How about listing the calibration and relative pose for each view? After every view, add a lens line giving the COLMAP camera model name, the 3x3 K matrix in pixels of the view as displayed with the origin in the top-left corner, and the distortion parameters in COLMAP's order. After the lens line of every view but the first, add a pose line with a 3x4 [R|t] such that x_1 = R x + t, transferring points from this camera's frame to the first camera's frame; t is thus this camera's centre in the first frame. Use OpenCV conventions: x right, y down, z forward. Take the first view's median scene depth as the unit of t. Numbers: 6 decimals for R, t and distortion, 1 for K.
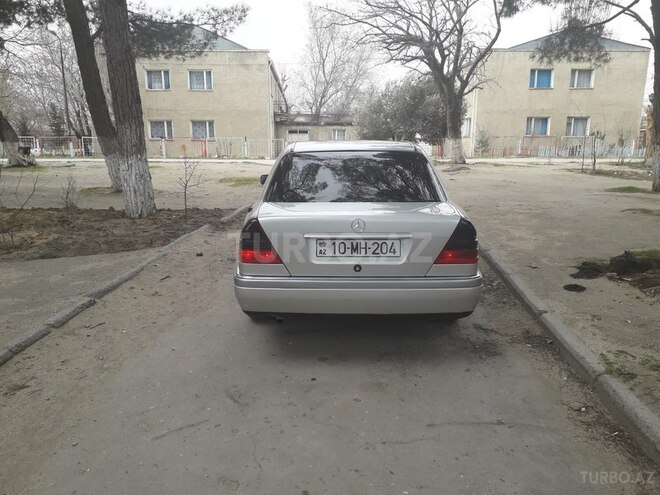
lens RADIAL K [[516.0, 0, 333.5], [0, 516.0, 233.2], [0, 0, 1]] dist [0.068048, -0.082522]
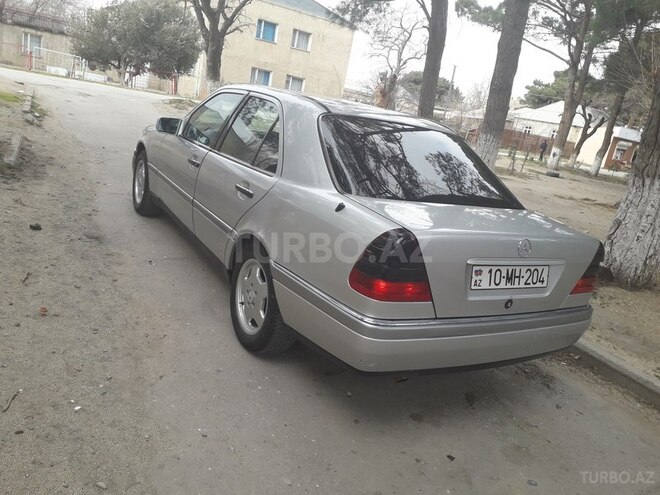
lens RADIAL K [[516.1, 0, 330.0], [0, 516.1, 247.5], [0, 0, 1]] dist [0.006088, 0.007421]
pose [[0.844930, 0.013849, 0.534698, -0.461788], [-0.088521, 0.989500, 0.114251, -0.060318], [-0.527501, -0.143866, 0.837284, 0.427143]]
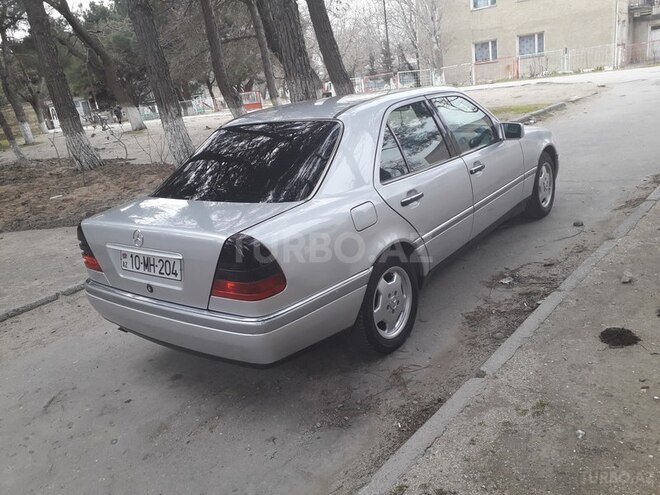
lens RADIAL K [[518.7, 0, 330.0], [0, 518.7, 247.5], [0, 0, 1]] dist [0.057227, -0.071755]
pose [[0.791190, 0.082037, -0.606044, 0.629623], [0.022048, 0.986492, 0.162320, -0.102068], [0.611173, -0.141787, 0.778694, 0.435213]]
